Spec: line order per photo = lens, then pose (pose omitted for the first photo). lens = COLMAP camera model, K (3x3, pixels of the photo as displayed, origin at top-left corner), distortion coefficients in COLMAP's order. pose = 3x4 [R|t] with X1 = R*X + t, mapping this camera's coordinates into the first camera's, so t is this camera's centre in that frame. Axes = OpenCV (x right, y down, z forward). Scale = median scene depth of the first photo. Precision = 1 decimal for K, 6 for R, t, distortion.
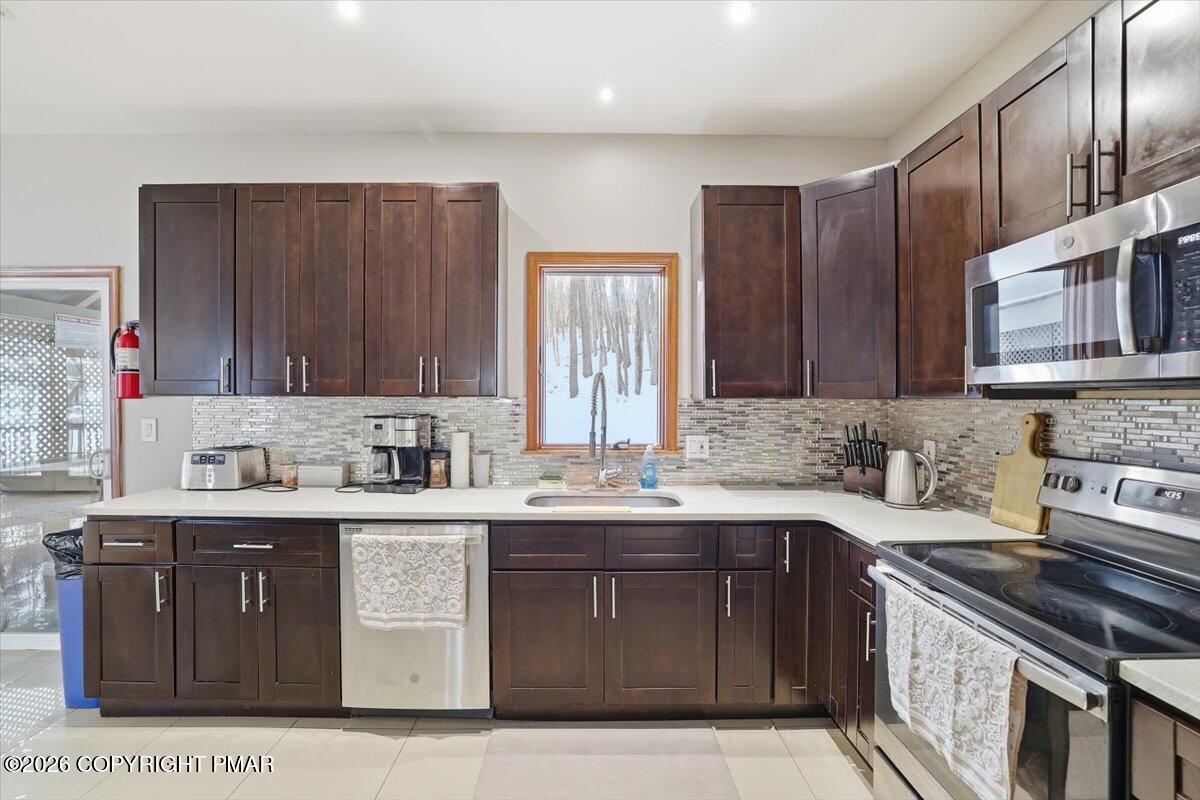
lens RADIAL K [[524.2, 0, 600.0], [0, 524.2, 400.0], [0, 0, 1]] dist [-0.048809, 0.016426]
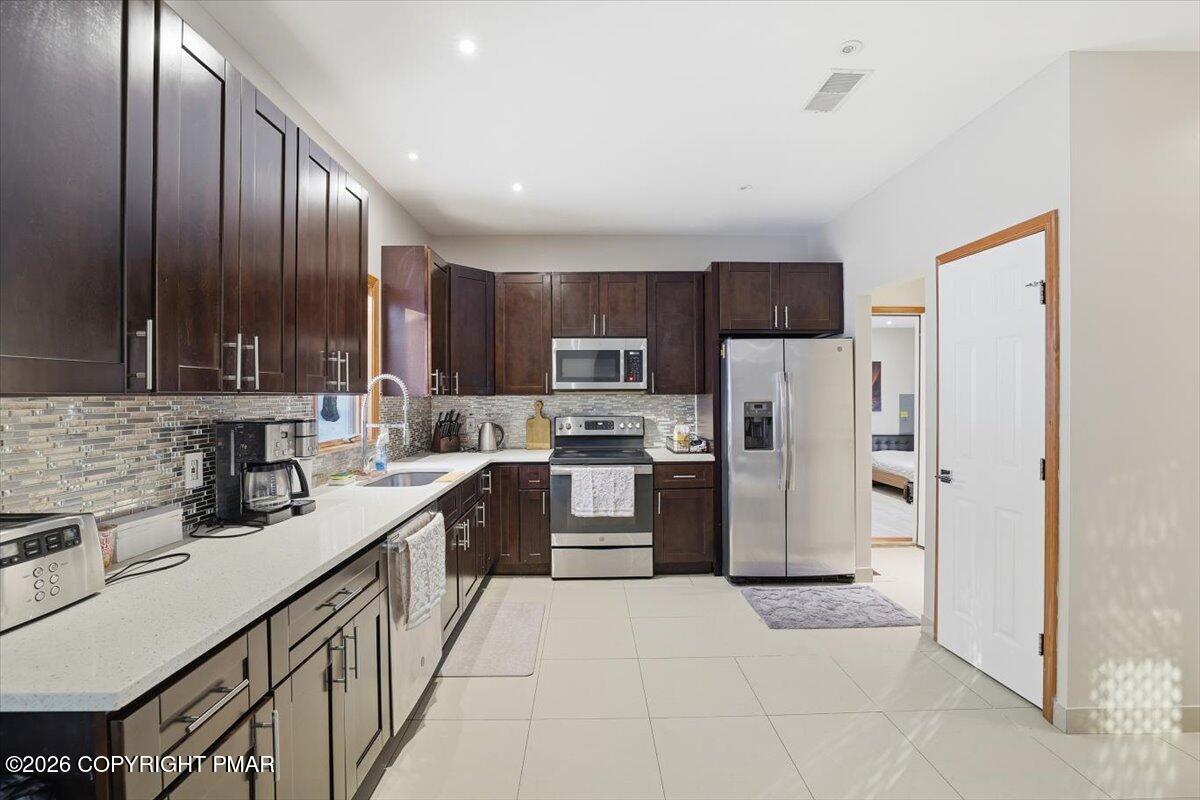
lens RADIAL K [[515.8, 0, 601.6], [0, 515.8, 388.4], [0, 0, 1]] dist [-0.047701, 0.016091]
pose [[-0.004111, 0.009129, 0.999950, -1.376508], [0.009619, 0.999912, -0.009089, -0.006826], [-0.999945, 0.009581, -0.004198, 0.618087]]
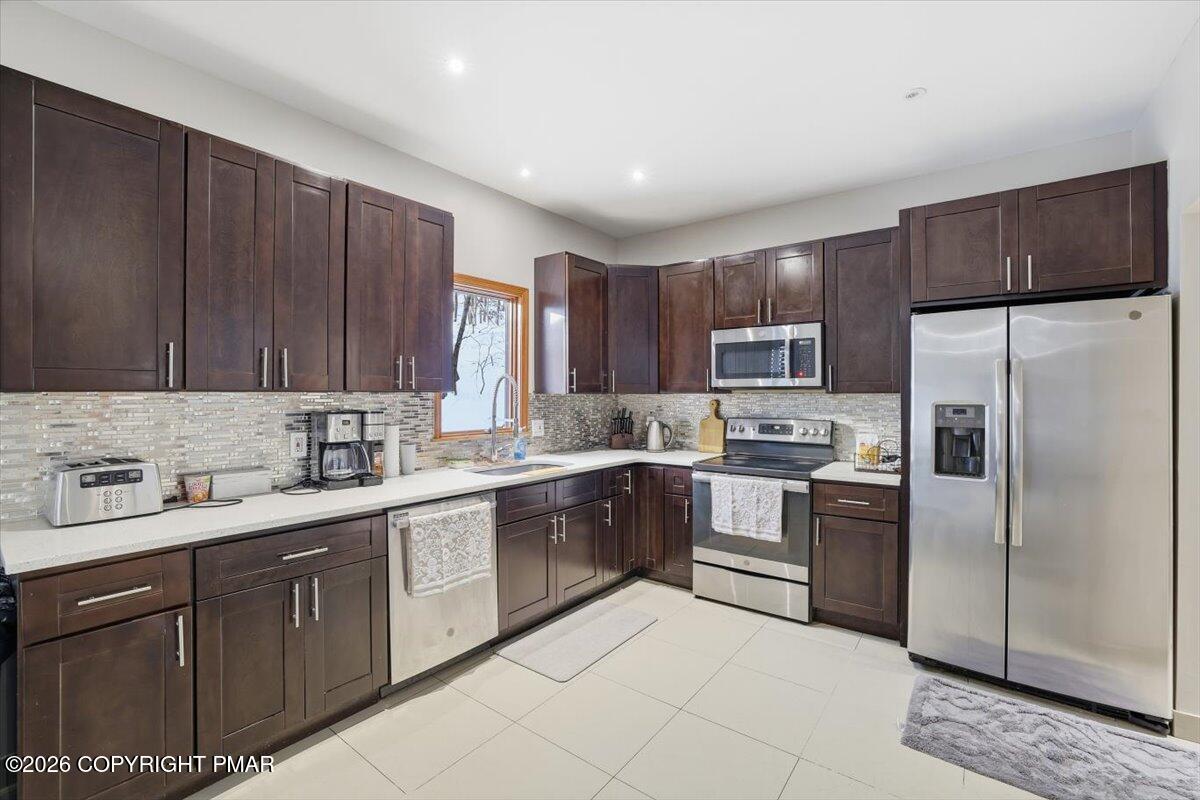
lens RADIAL K [[515.8, 0, 601.6], [0, 515.8, 388.4], [0, 0, 1]] dist [-0.047701, 0.016091]
pose [[0.617602, 0.005454, 0.786472, -1.040054], [0.005240, 0.999925, -0.011049, -0.000726], [-0.786473, 0.010945, 0.617528, 0.007635]]
